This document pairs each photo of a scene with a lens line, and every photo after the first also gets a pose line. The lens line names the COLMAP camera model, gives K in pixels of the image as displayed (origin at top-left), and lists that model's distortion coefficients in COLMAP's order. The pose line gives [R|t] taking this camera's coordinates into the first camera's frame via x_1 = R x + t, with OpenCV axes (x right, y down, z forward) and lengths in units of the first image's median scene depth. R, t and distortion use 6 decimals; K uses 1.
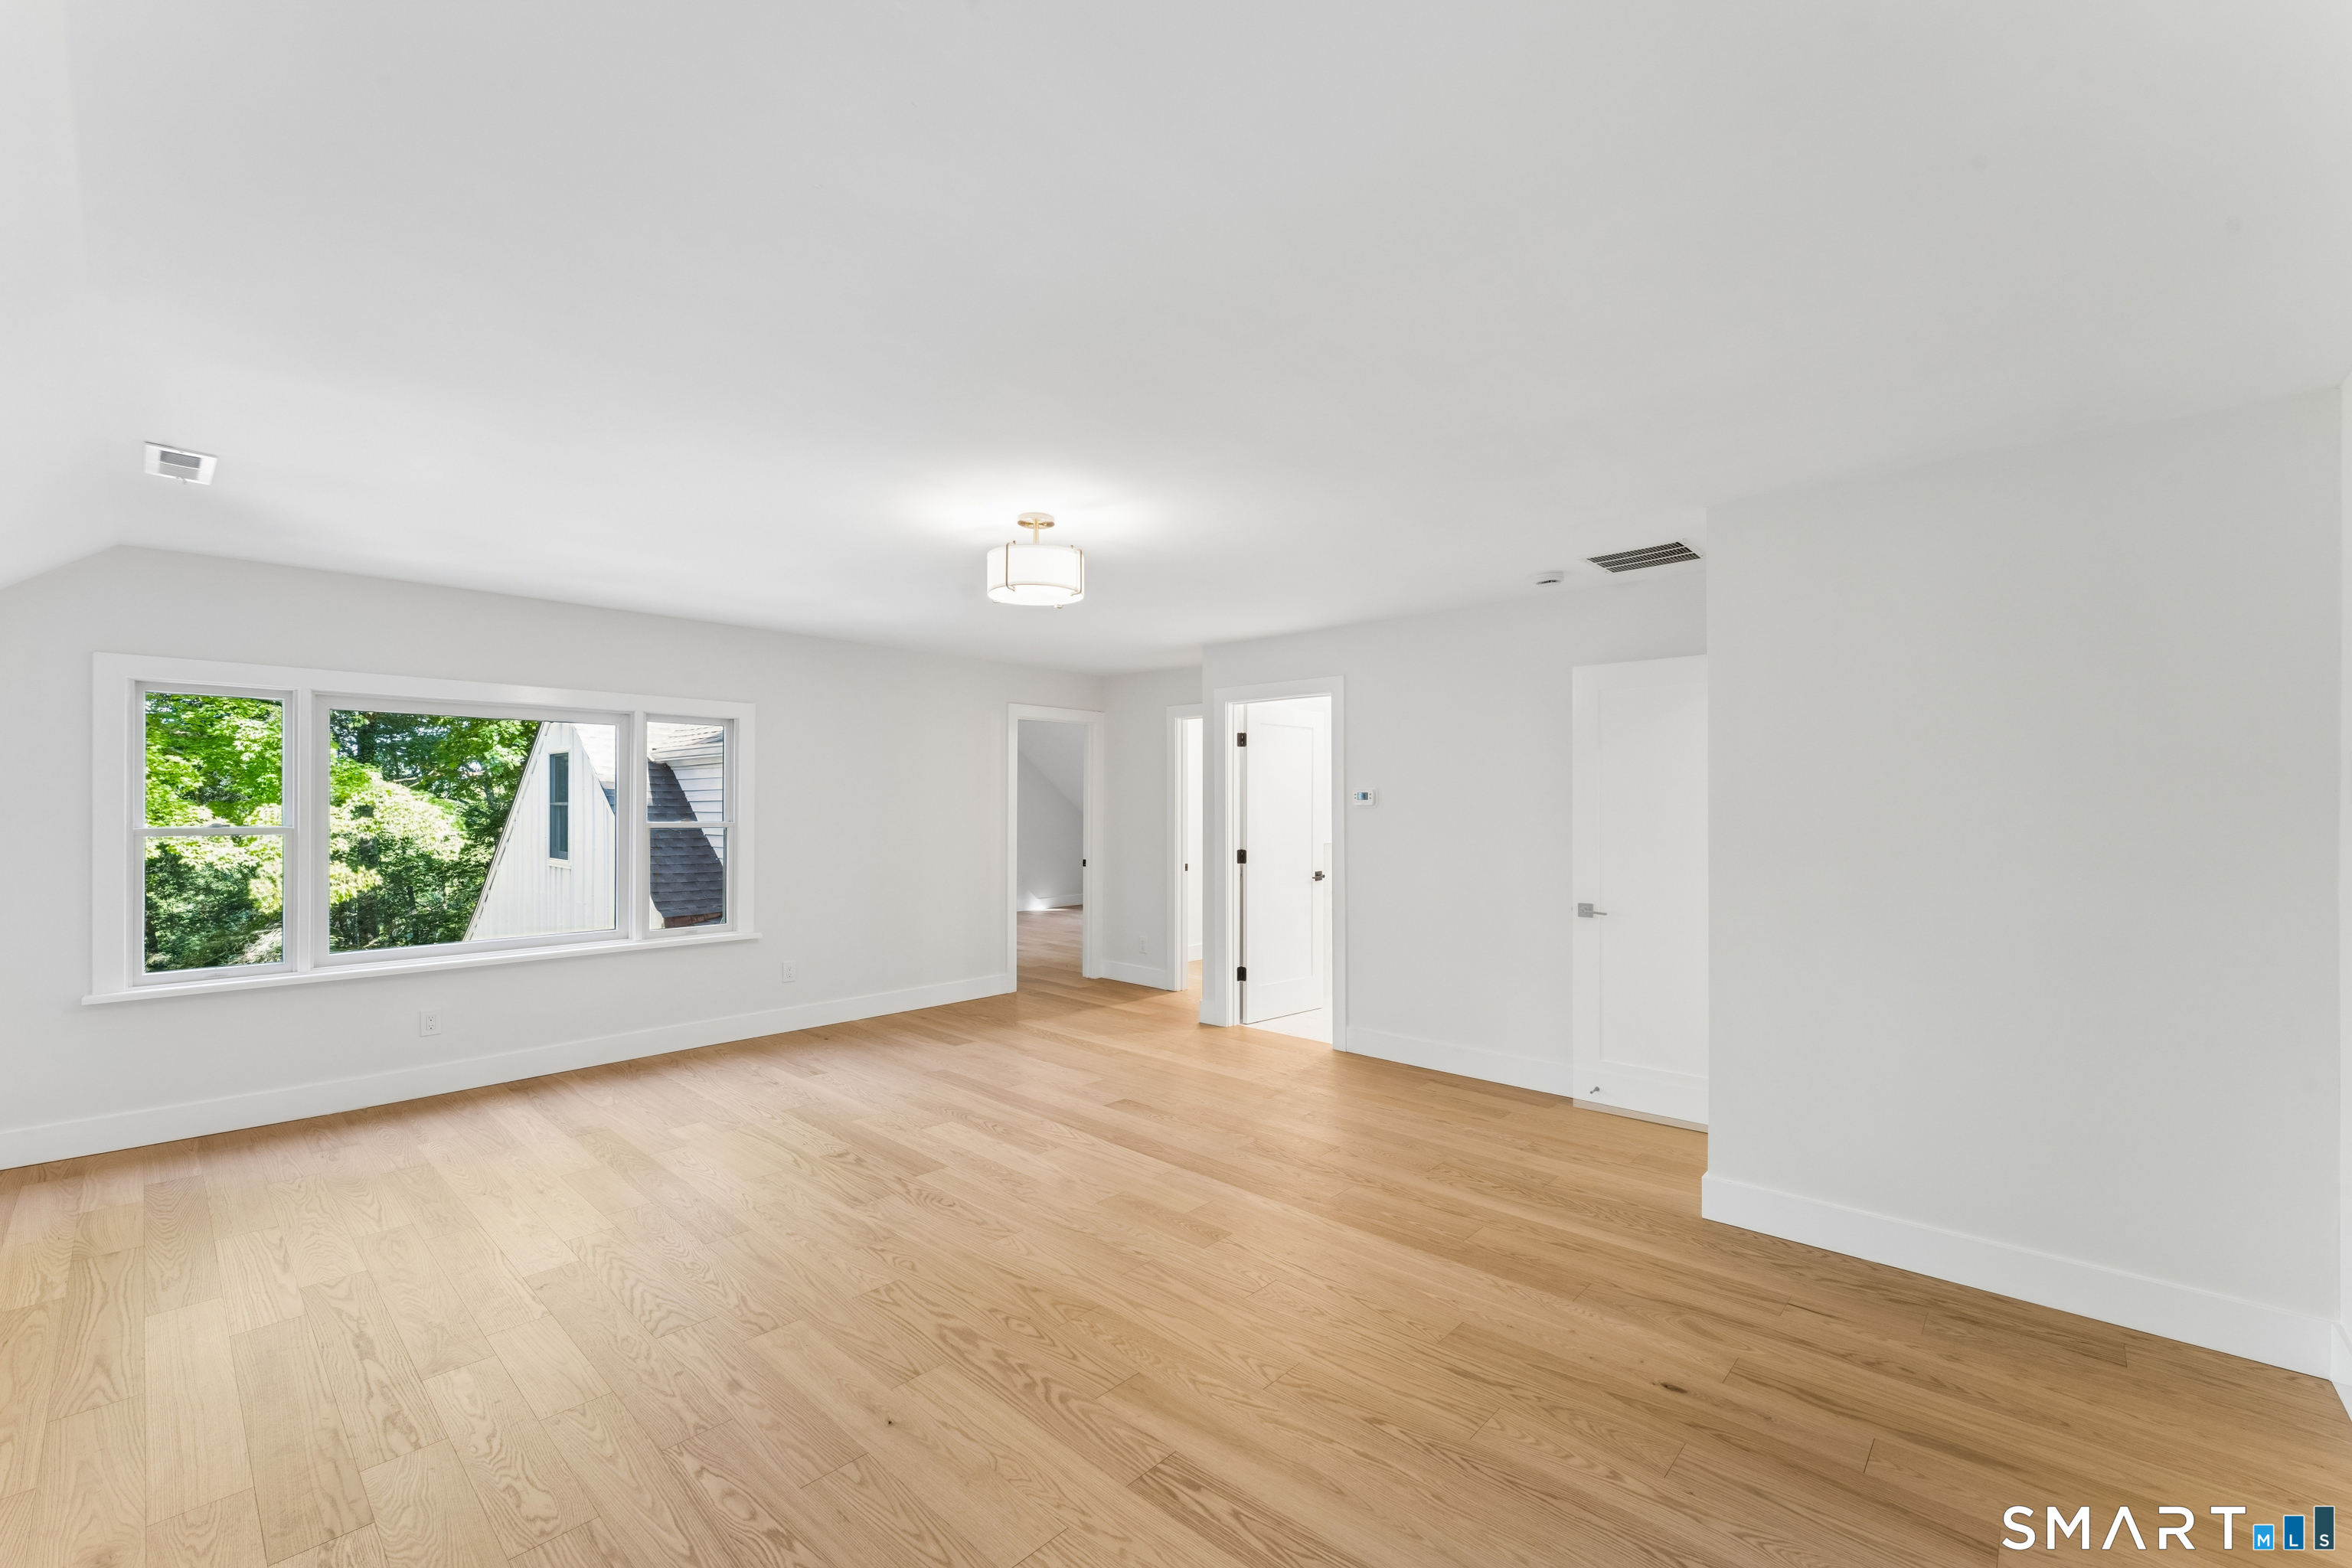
lens RADIAL K [[949.0, 0, 1168.8], [0, 949.0, 800.3], [0, 0, 1]] dist [-0.002963, -0.000298]
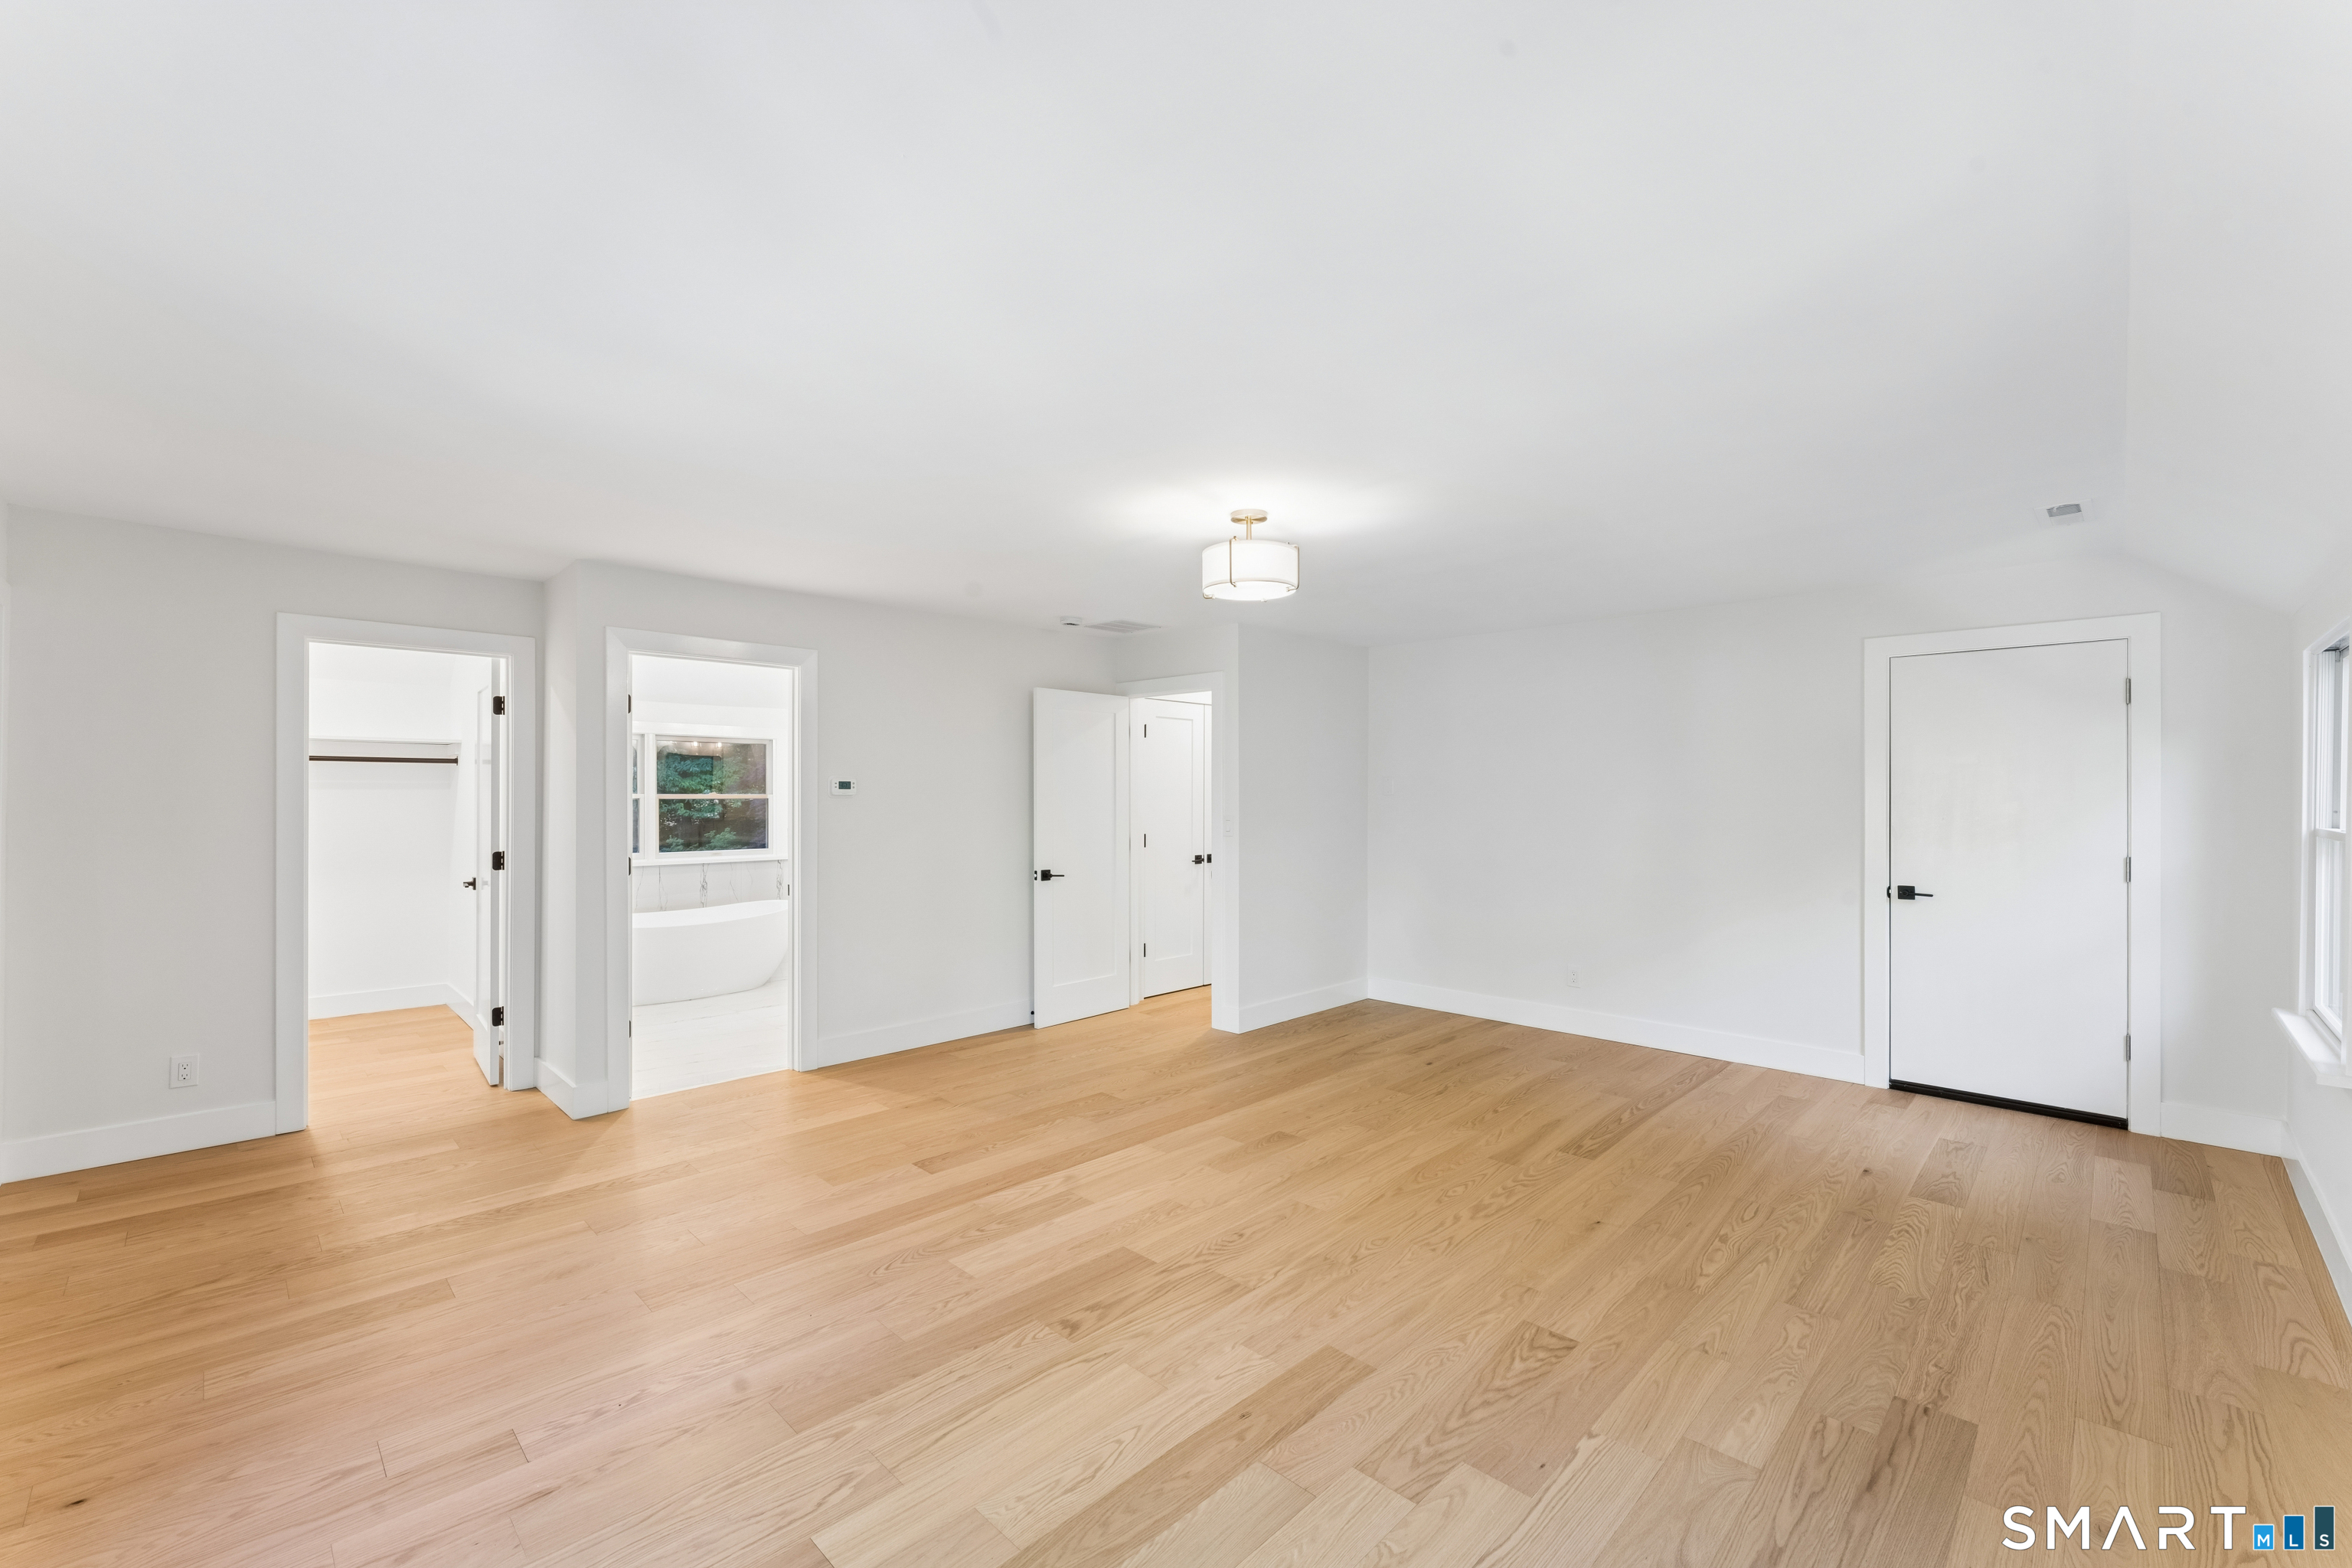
lens RADIAL K [[949.0, 0, 1166.9], [0, 949.0, 791.2], [0, 0, 1]] dist [-0.002963, -0.000298]
pose [[0.044868, 0.002391, 0.998990, -1.193799], [-0.008006, 0.999966, -0.002033, 0.001120], [-0.998961, -0.007907, 0.044885, 1.073140]]
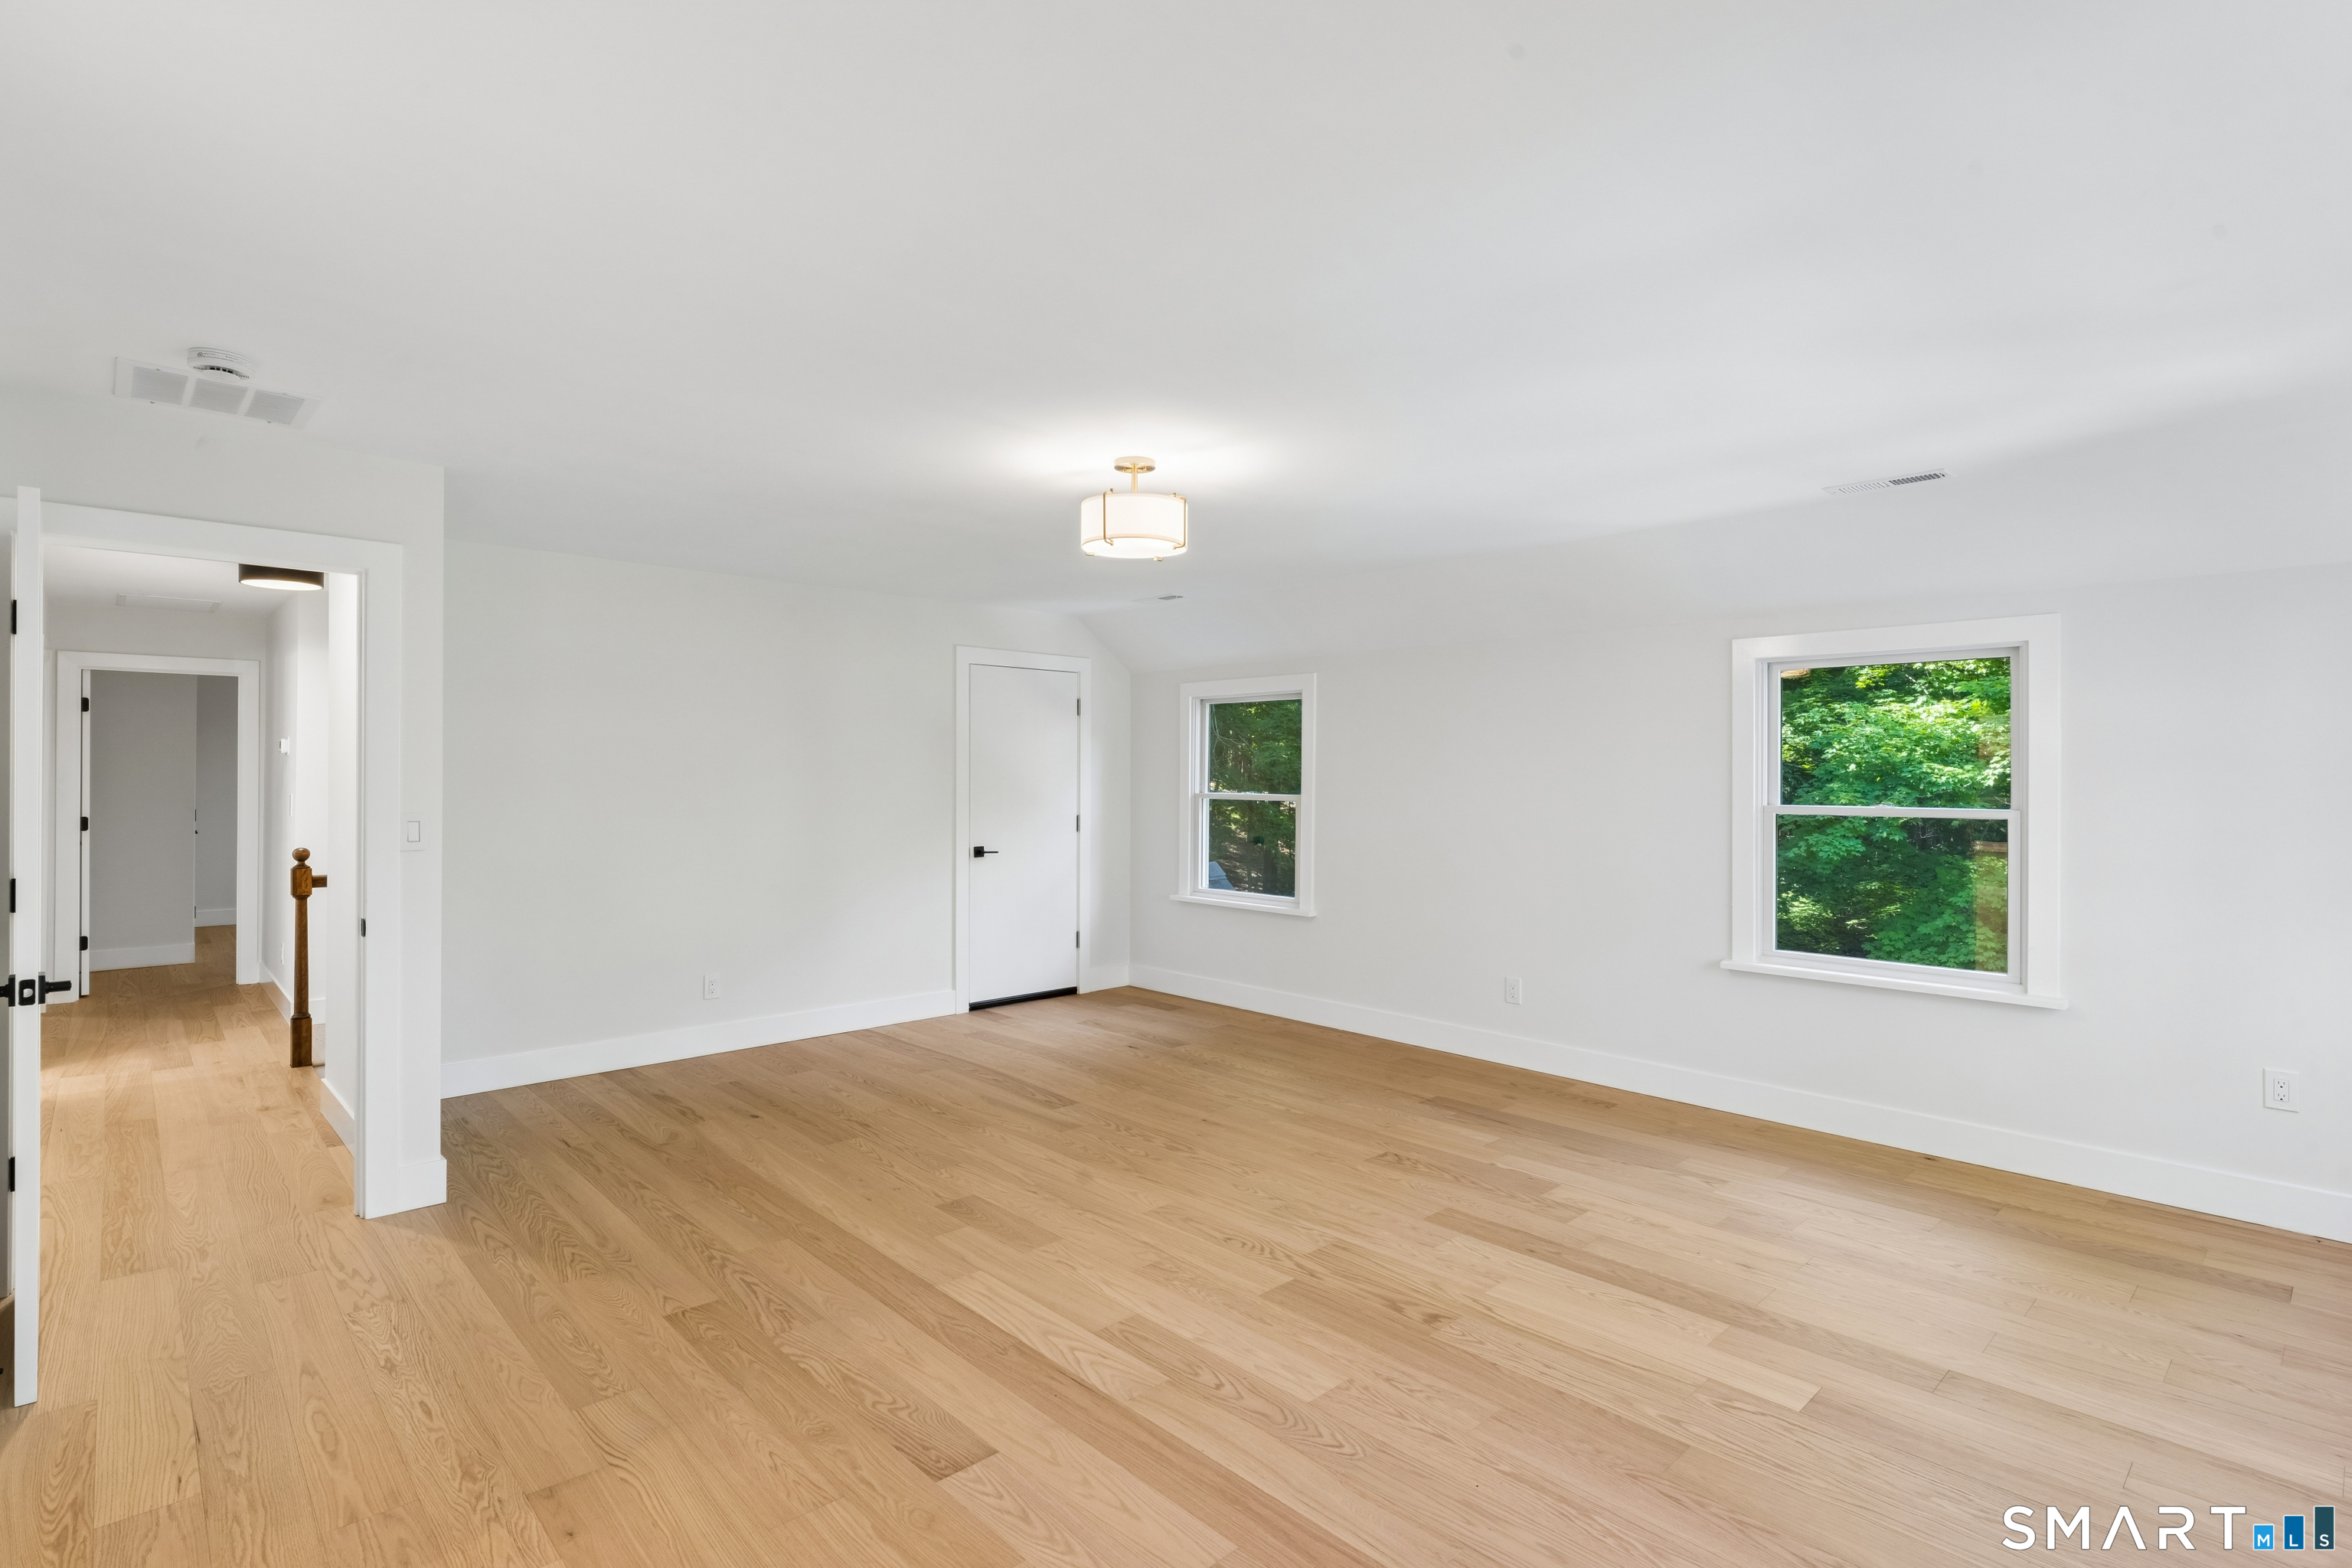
lens RADIAL K [[1148.4, 0, 1165.2], [0, 1148.4, 773.5], [0, 0, 1]] dist [0.000387, -0.000809]
pose [[-0.996543, -0.006696, 0.082810, -0.266751], [-0.007261, 0.999952, -0.006519, 0.005204], [-0.082762, -0.007098, -0.996544, 2.143288]]
